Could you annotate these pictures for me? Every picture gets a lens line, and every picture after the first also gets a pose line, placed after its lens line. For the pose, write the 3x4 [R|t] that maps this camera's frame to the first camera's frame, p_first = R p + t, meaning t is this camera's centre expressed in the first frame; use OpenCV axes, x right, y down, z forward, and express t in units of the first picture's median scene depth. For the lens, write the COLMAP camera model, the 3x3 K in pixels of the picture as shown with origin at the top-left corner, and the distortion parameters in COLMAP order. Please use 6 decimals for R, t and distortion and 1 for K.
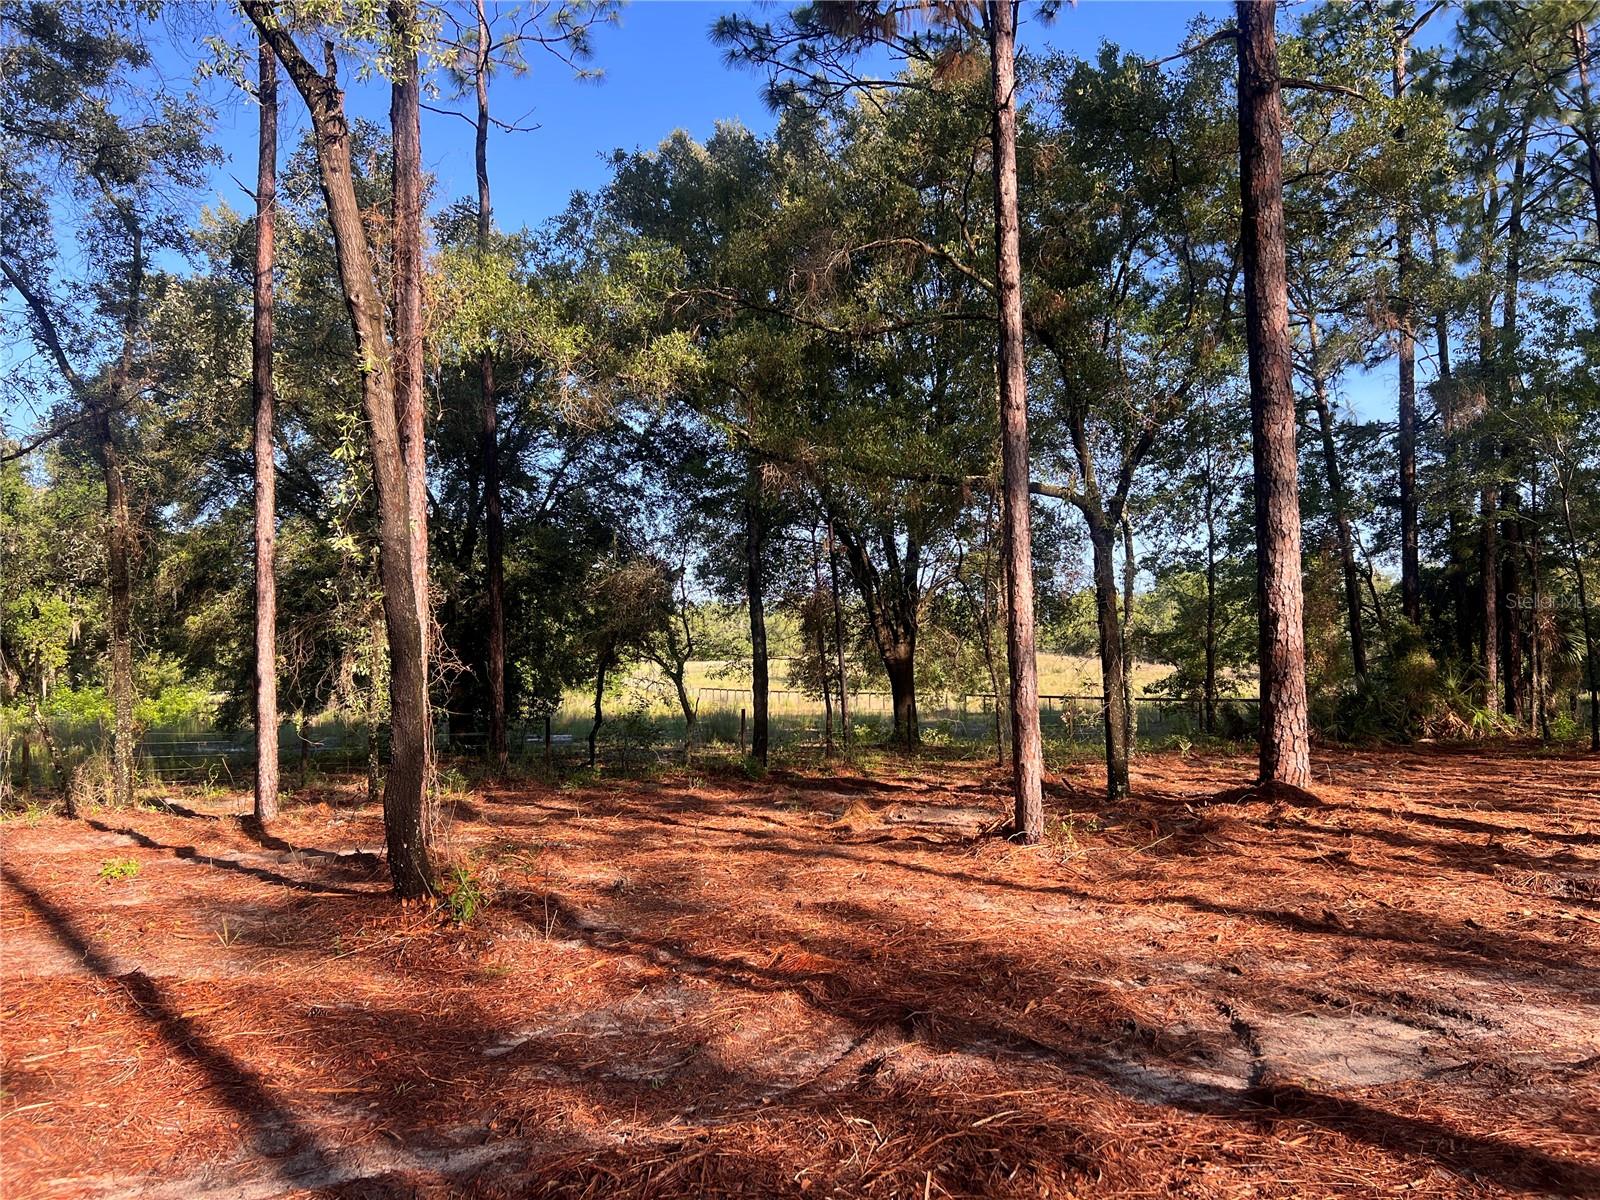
lens RADIAL K [[1191.1, 0, 792.5], [0, 1191.1, 621.3], [0, 0, 1]] dist [0.050271, -0.061937]
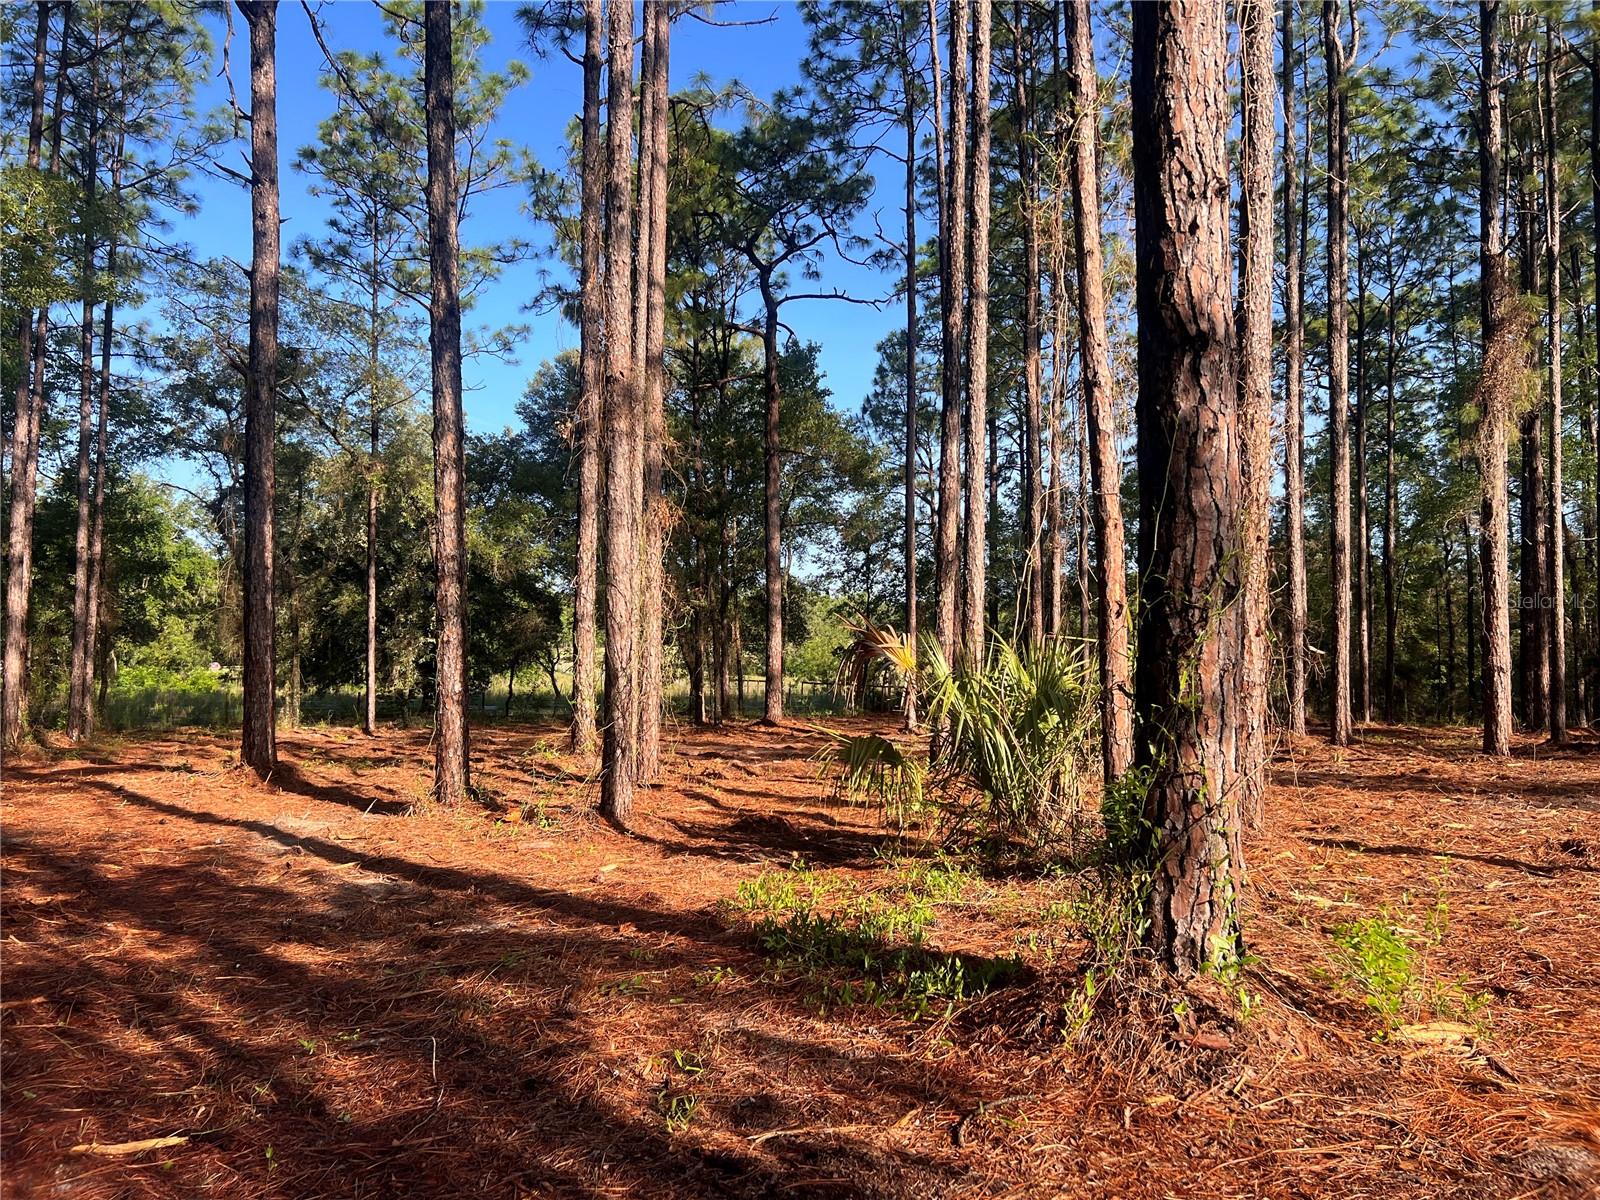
lens RADIAL K [[1216.3, 0, 800.7], [0, 1216.3, 614.7], [0, 0, 1]] dist [0.004661, -0.007017]
pose [[0.997634, 0.017613, 0.066456, 0.280048], [-0.018439, 0.999760, 0.011839, -0.126020], [-0.066232, -0.013036, 0.997719, -1.619575]]
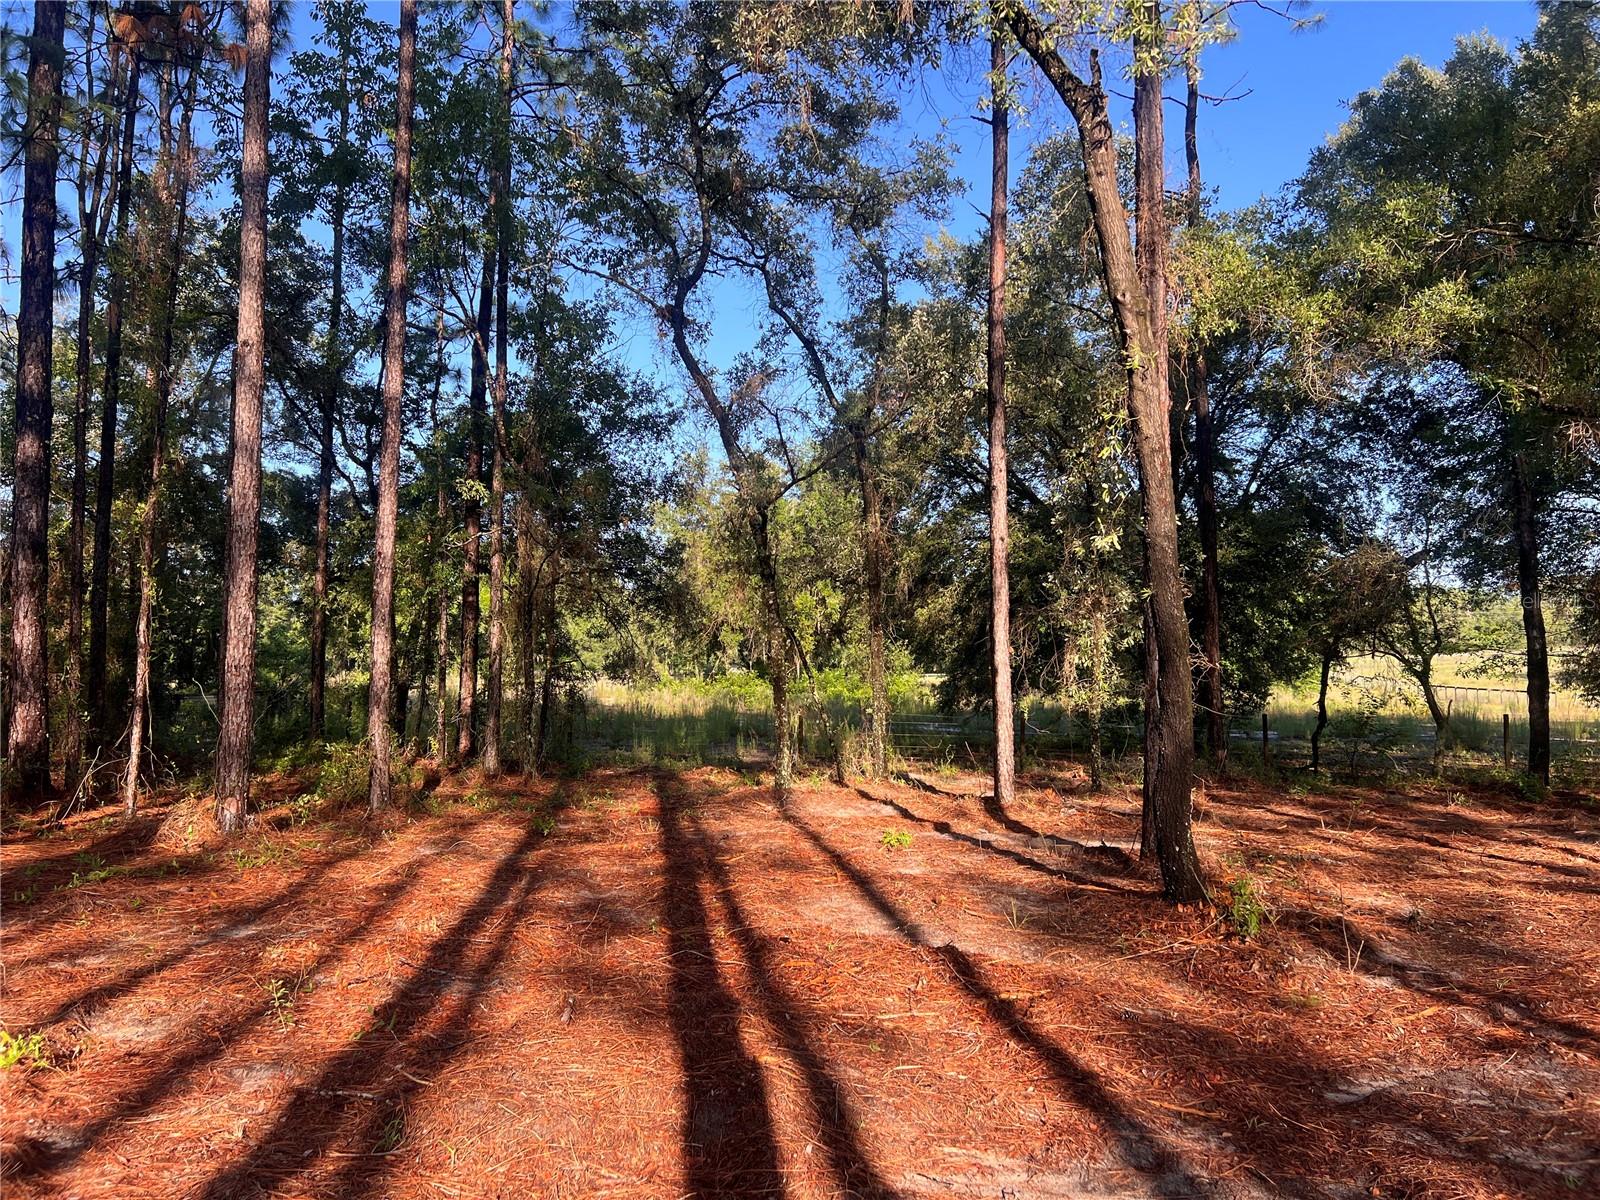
lens RADIAL K [[1191.1, 0, 788.6], [0, 1191.1, 595.7], [0, 0, 1]] dist [0.050271, -0.061937]
pose [[0.850953, -0.012843, -0.525085, -0.043684], [0.007044, 0.999890, -0.013040, -0.004574], [0.525194, 0.007397, 0.850950, 0.001128]]
